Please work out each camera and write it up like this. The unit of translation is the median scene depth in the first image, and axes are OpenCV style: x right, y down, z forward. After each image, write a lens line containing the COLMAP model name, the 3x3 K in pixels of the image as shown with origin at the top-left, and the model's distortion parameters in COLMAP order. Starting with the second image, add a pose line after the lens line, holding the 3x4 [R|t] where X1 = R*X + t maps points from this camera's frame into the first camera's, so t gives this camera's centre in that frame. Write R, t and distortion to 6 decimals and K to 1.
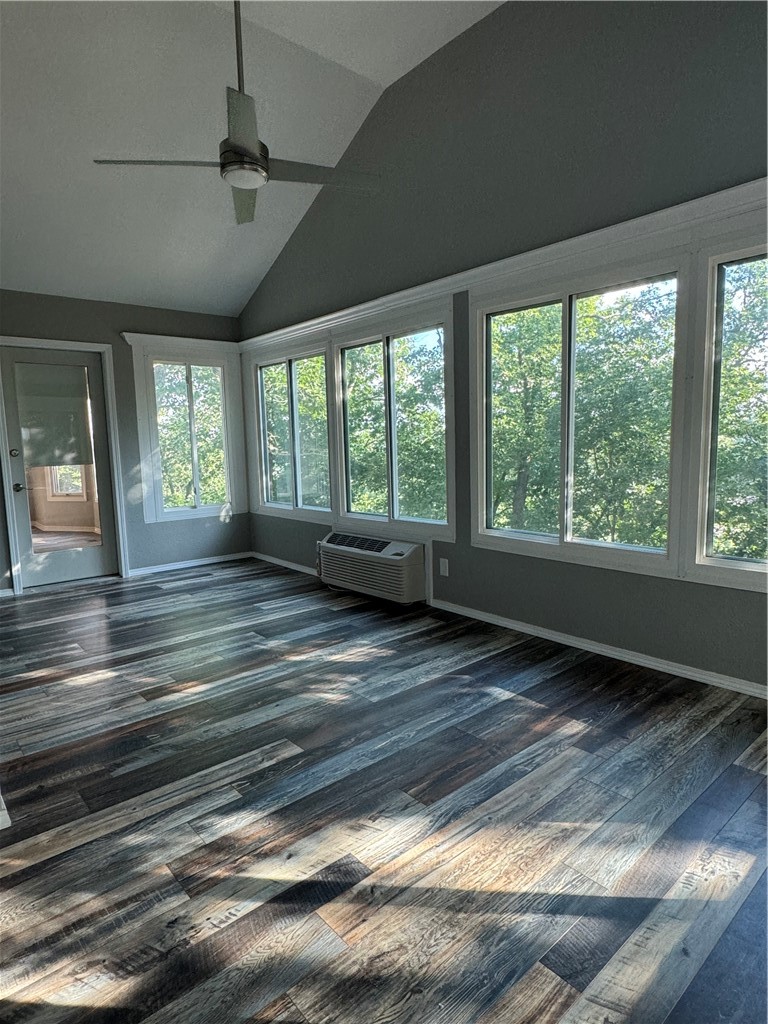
lens RADIAL K [[587.9, 0, 383.2], [0, 587.9, 513.3], [0, 0, 1]] dist [-0.007891, 0.002266]
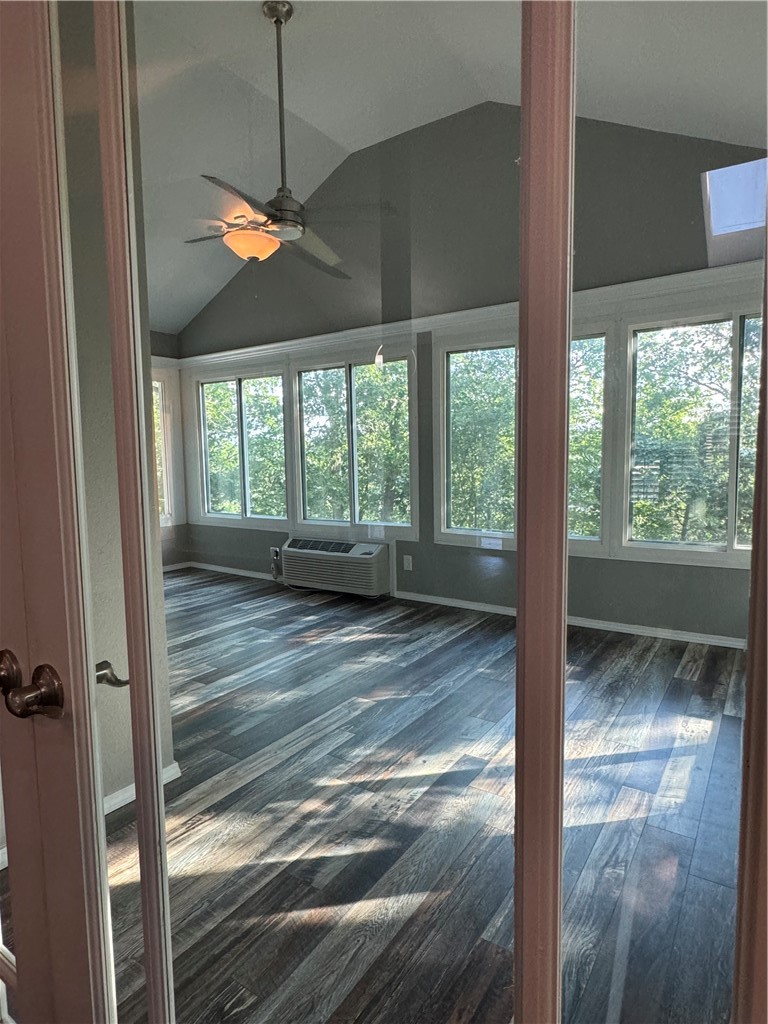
lens RADIAL K [[587.9, 0, 385.8], [0, 587.9, 511.3], [0, 0, 1]] dist [-0.007891, 0.002266]
pose [[0.965516, -0.017489, 0.259755, -0.276035], [0.025002, 0.999358, -0.025650, 0.020700], [-0.259140, 0.031260, 0.965334, -0.139250]]
